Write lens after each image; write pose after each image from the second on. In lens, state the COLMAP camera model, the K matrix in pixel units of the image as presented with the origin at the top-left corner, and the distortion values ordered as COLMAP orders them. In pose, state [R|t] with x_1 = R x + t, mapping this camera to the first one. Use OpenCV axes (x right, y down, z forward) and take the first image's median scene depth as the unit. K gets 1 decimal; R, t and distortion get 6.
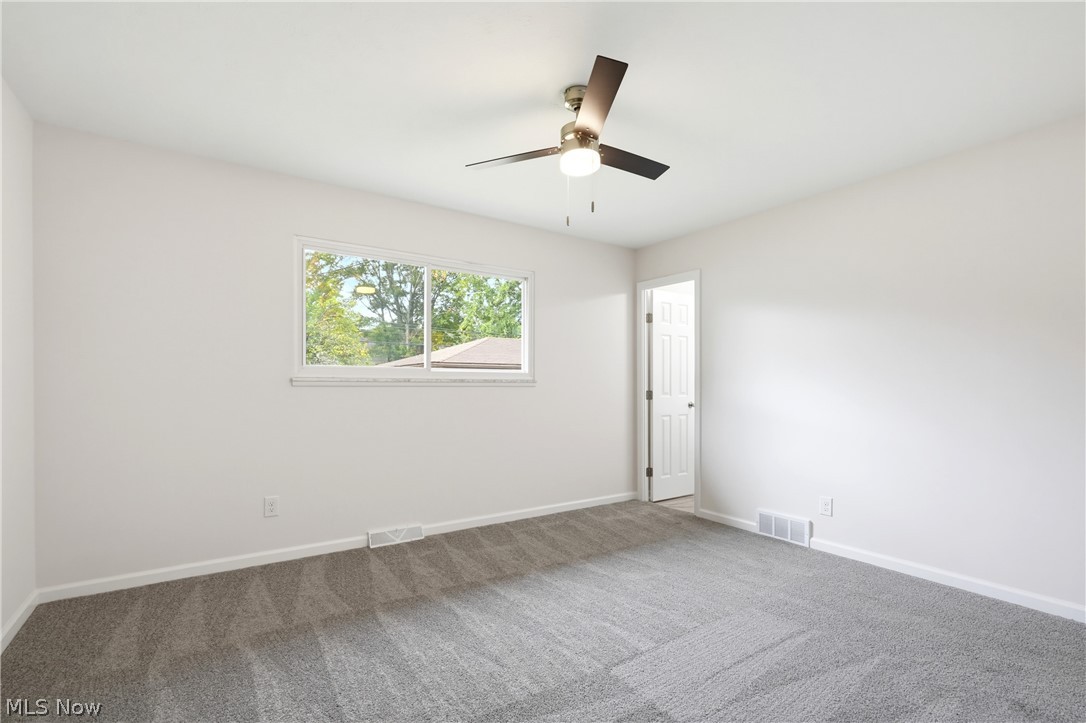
lens RADIAL K [[494.3, 0, 523.9], [0, 494.3, 386.3], [0, 0, 1]] dist [-0.005399, -0.000751]
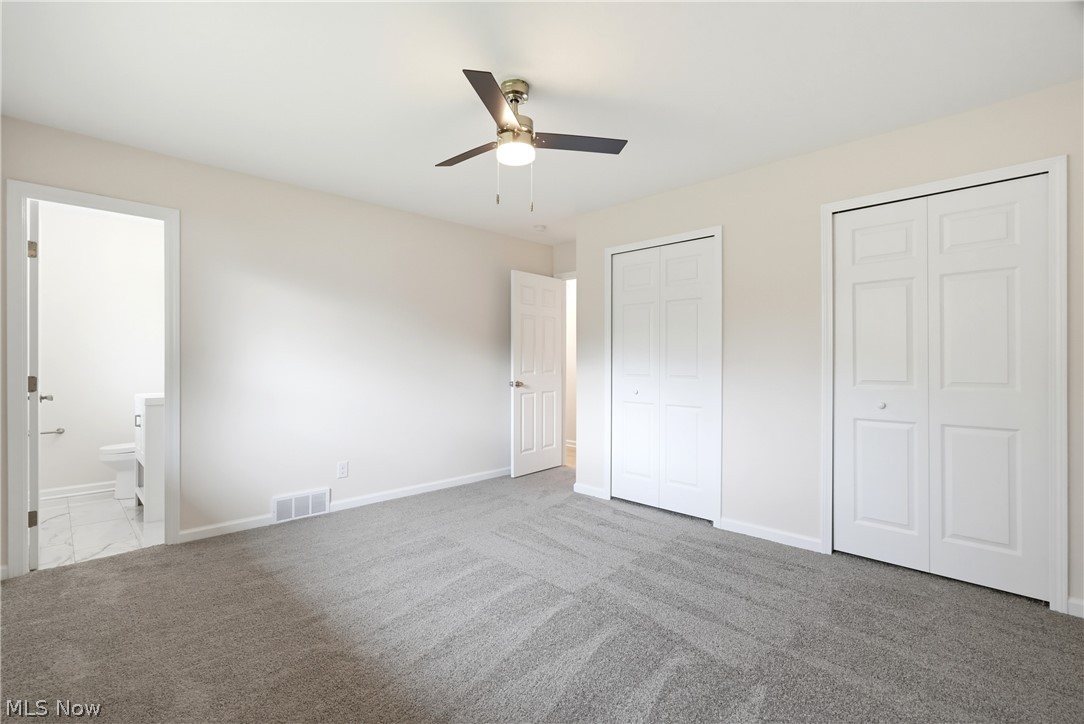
lens RADIAL K [[493.4, 0, 537.9], [0, 493.4, 359.1], [0, 0, 1]] dist [-0.005399, -0.000751]
pose [[-0.209687, 0.006411, 0.977748, -0.533030], [0.003742, 0.999976, -0.005754, -0.006782], [-0.977761, 0.002452, -0.209706, 0.690701]]
